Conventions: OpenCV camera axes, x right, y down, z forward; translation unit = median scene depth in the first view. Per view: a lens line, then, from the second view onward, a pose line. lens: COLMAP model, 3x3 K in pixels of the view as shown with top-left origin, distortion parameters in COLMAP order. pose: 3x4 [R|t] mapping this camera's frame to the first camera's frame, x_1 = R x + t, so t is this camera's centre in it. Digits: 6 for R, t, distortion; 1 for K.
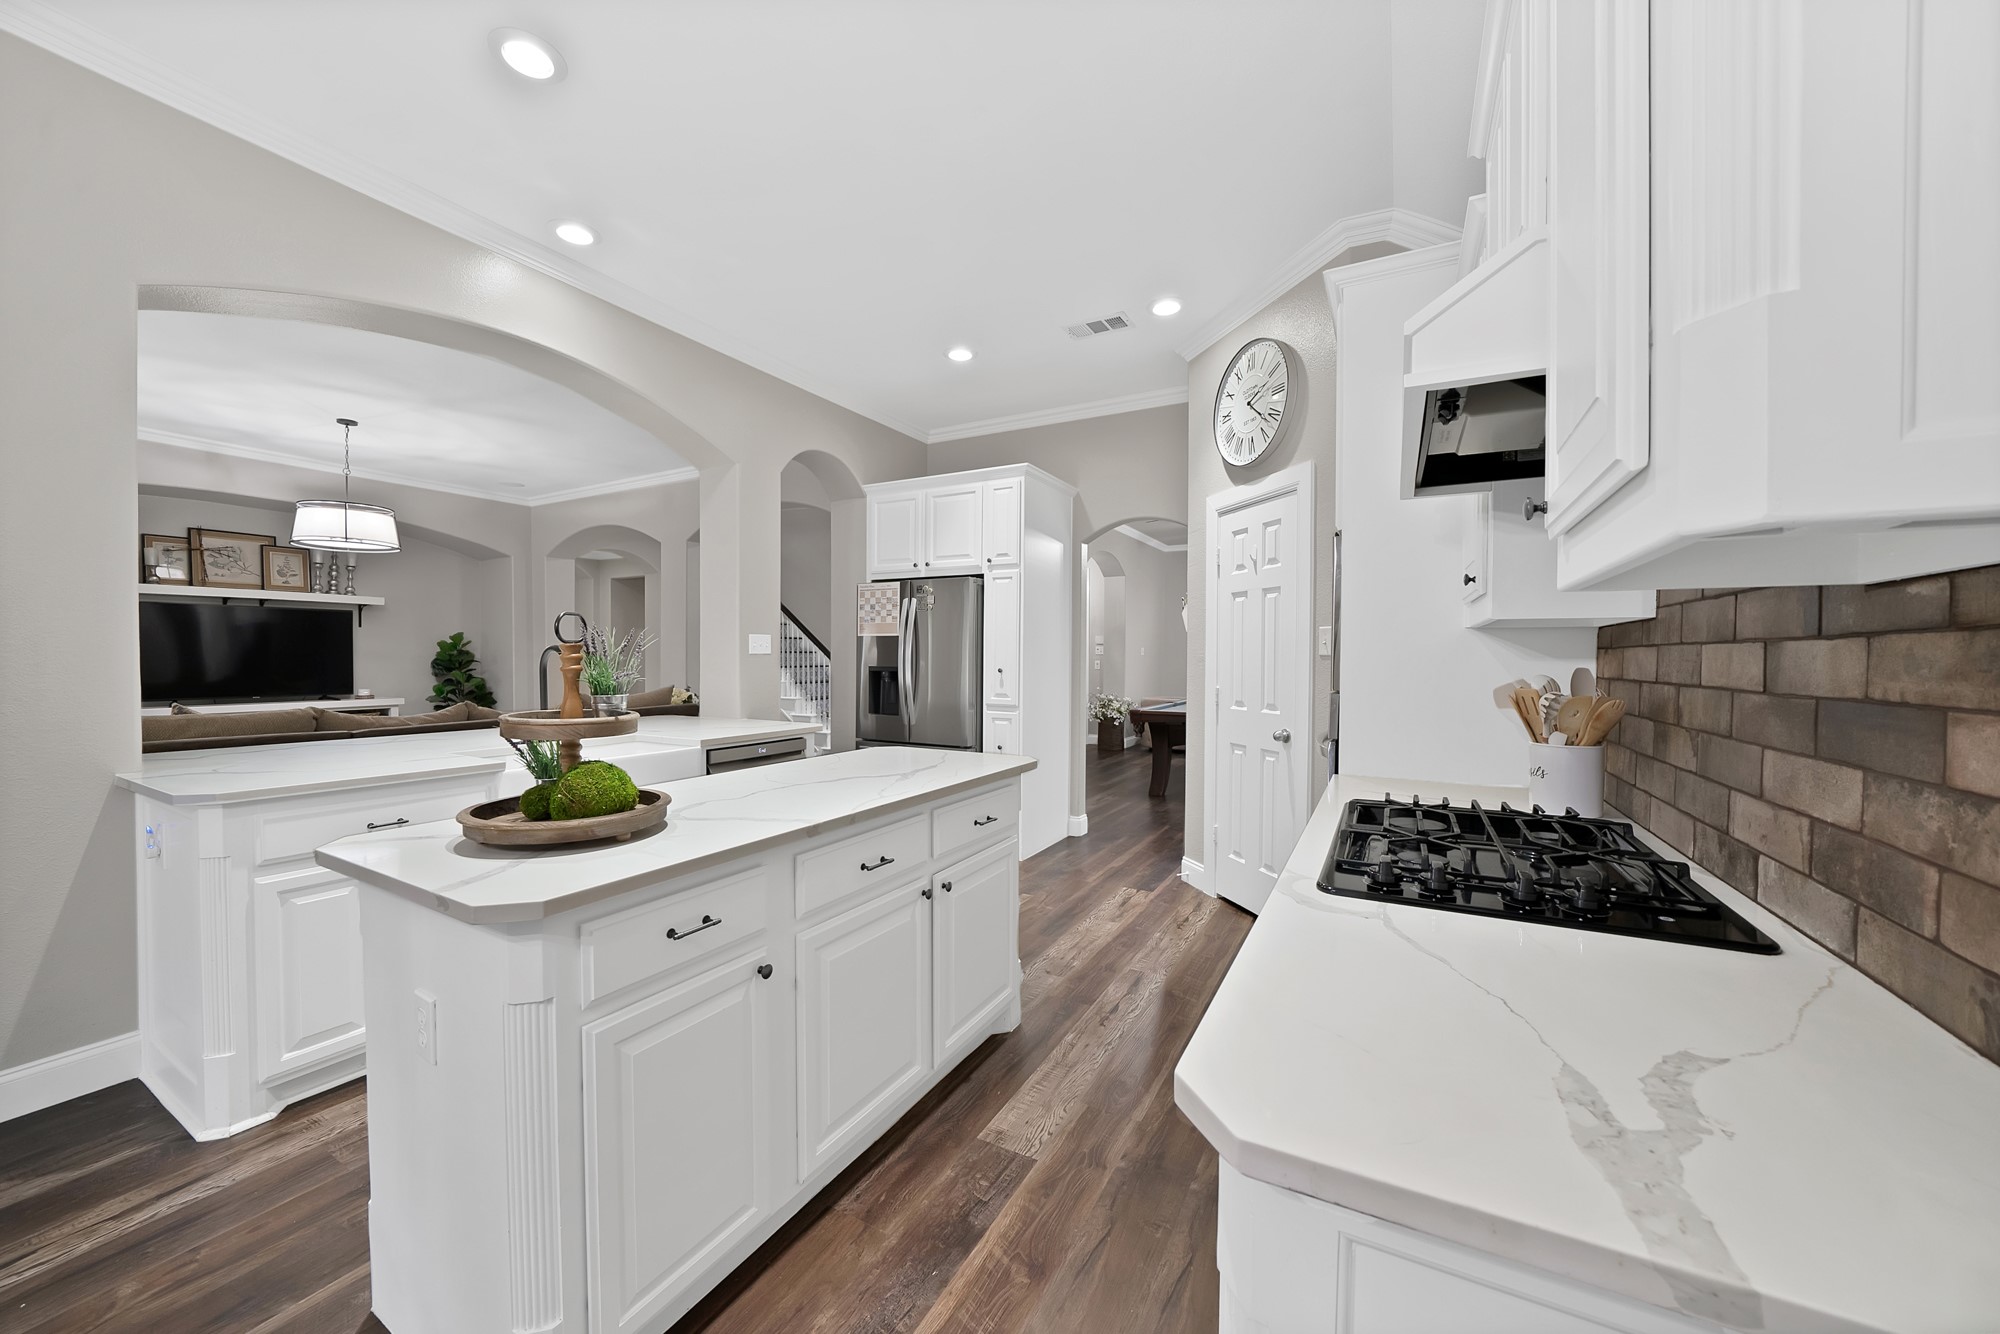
lens RADIAL K [[728.1, 0, 994.4], [0, 728.1, 670.4], [0, 0, 1]] dist [-0.020399, 0.000913]
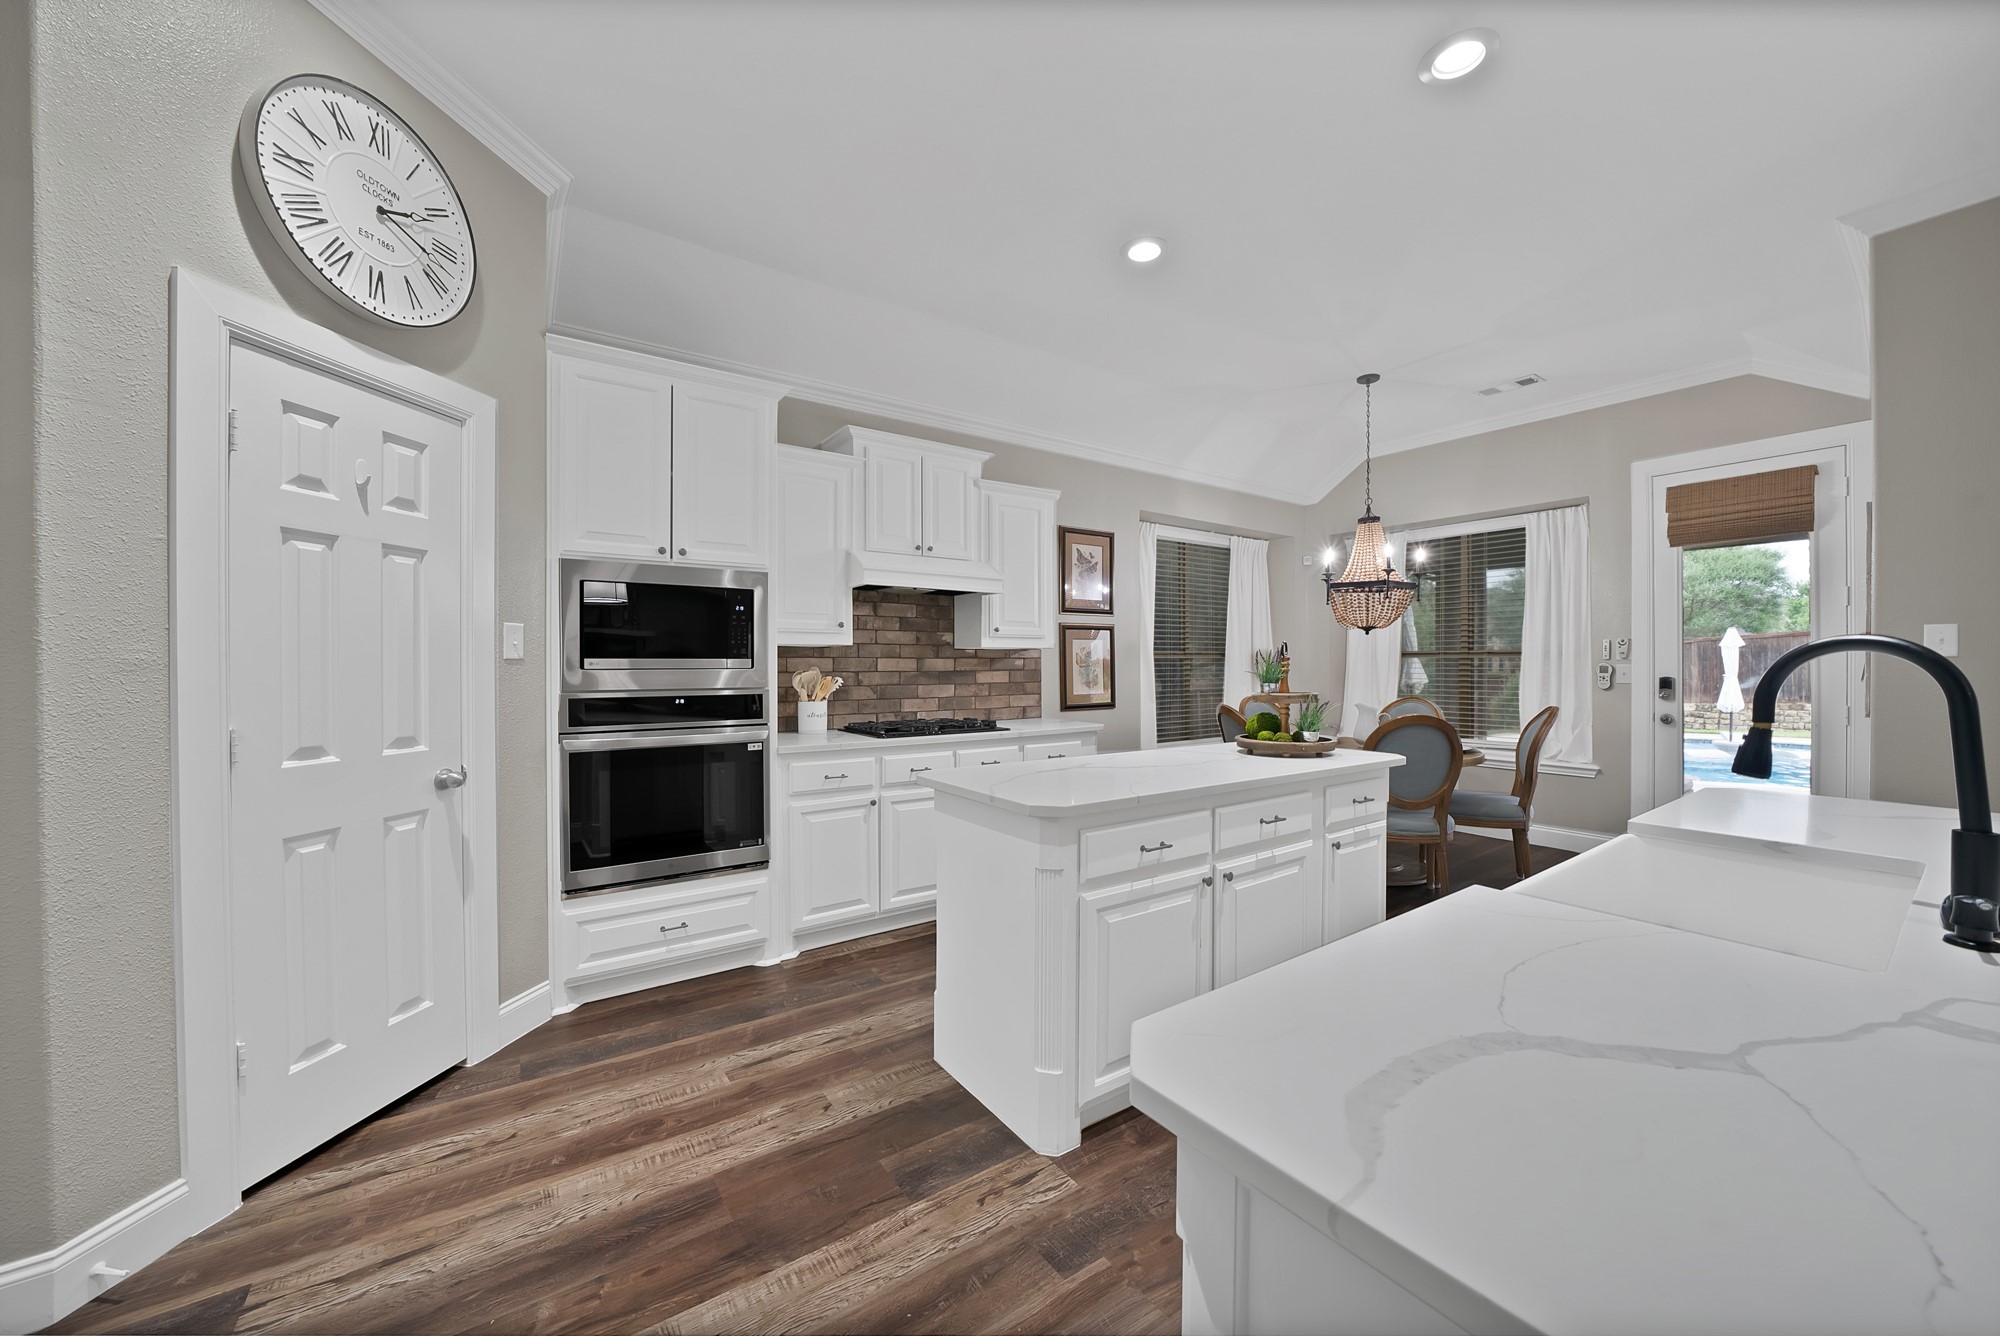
lens RADIAL K [[728.1, 0, 1002.6], [0, 728.1, 662.9], [0, 0, 1]] dist [-0.020399, 0.000913]
pose [[-0.897998, -0.006639, 0.439949, -0.249081], [0.001935, 0.999817, 0.019038, -0.020524], [-0.439995, 0.017948, -0.897821, 0.985712]]
